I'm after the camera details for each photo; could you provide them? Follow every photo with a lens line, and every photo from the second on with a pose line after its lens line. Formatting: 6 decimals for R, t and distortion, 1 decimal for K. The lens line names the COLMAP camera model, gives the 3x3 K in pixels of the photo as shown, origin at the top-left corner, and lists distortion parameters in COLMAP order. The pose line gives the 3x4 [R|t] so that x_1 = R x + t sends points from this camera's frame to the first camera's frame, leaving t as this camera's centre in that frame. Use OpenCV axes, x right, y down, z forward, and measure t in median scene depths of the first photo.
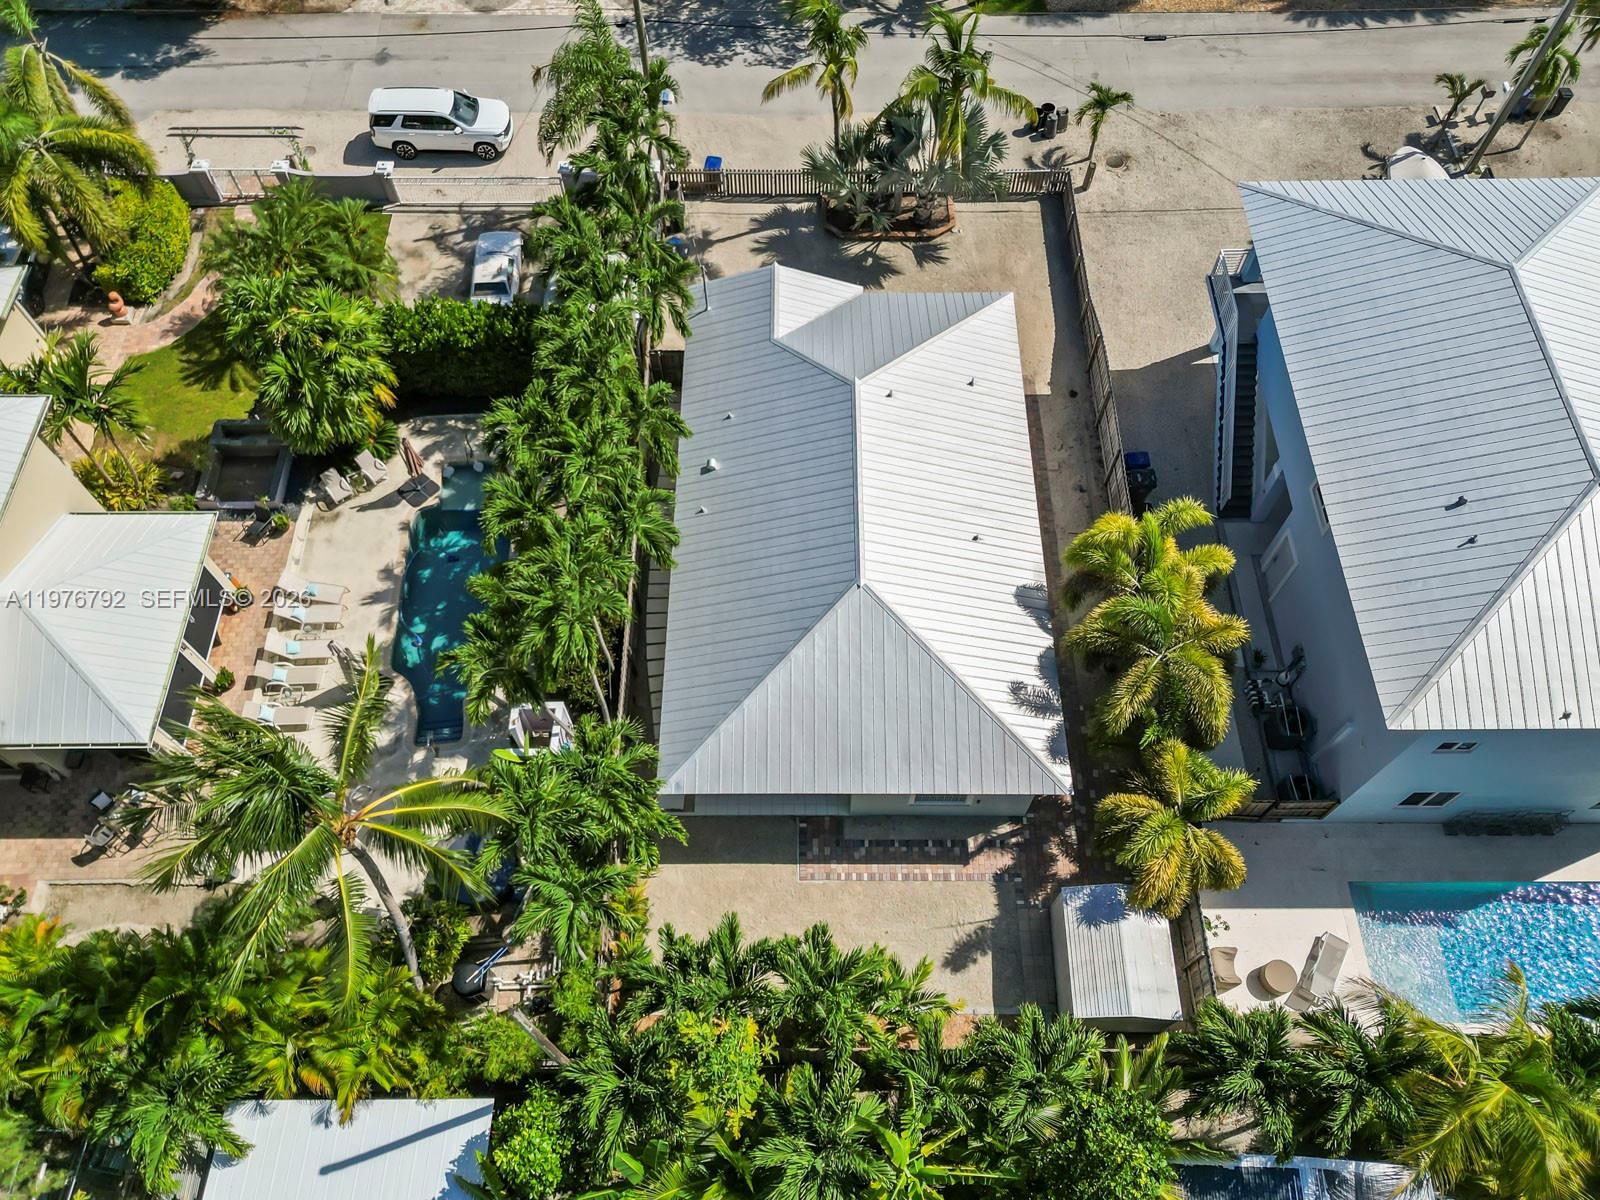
lens RADIAL K [[1111.5, 0, 800.0], [0, 1111.5, 600.0], [0, 0, 1]] dist [0.001325, 0.004164]
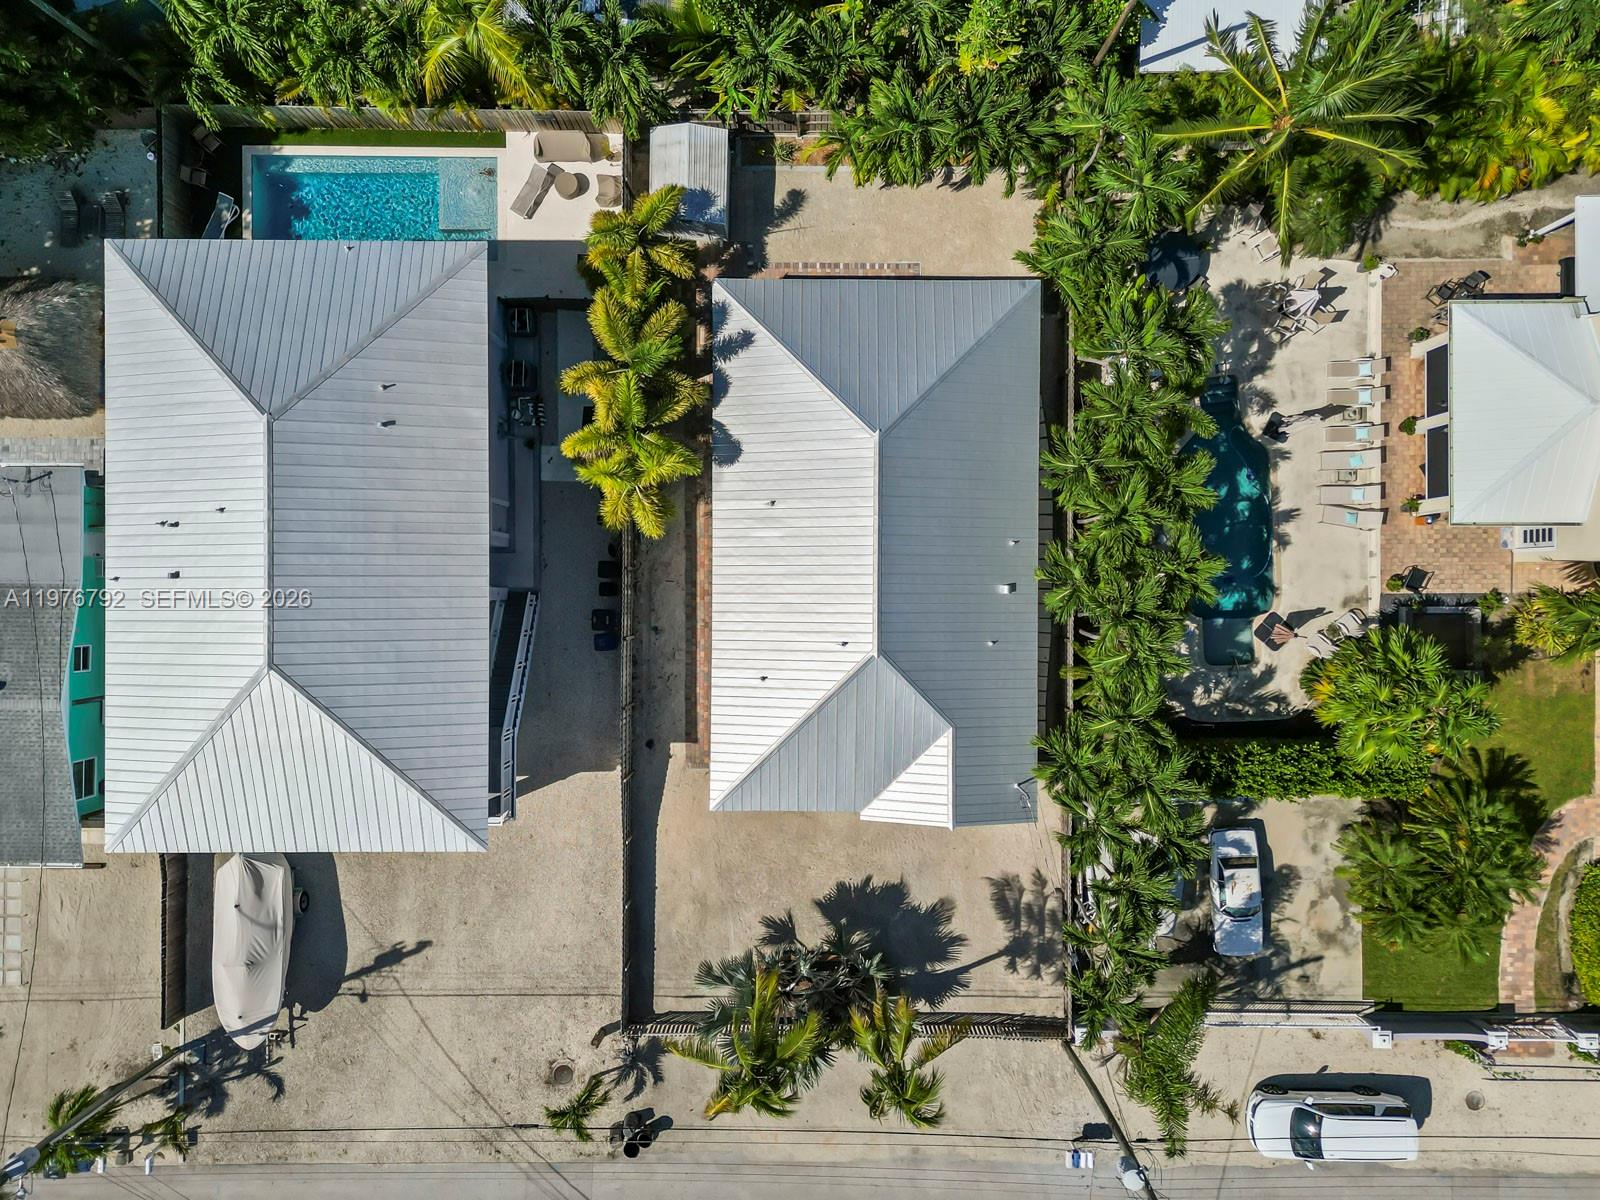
lens RADIAL K [[1111.5, 0, 800.0], [0, 1111.5, 600.0], [0, 0, 1]] dist [0.001325, 0.004164]
pose [[-0.999945, 0.003173, 0.009992, 0.105064], [0.002043, -0.875874, 0.482535, -0.617881], [0.010283, 0.482529, 0.875819, 0.040805]]
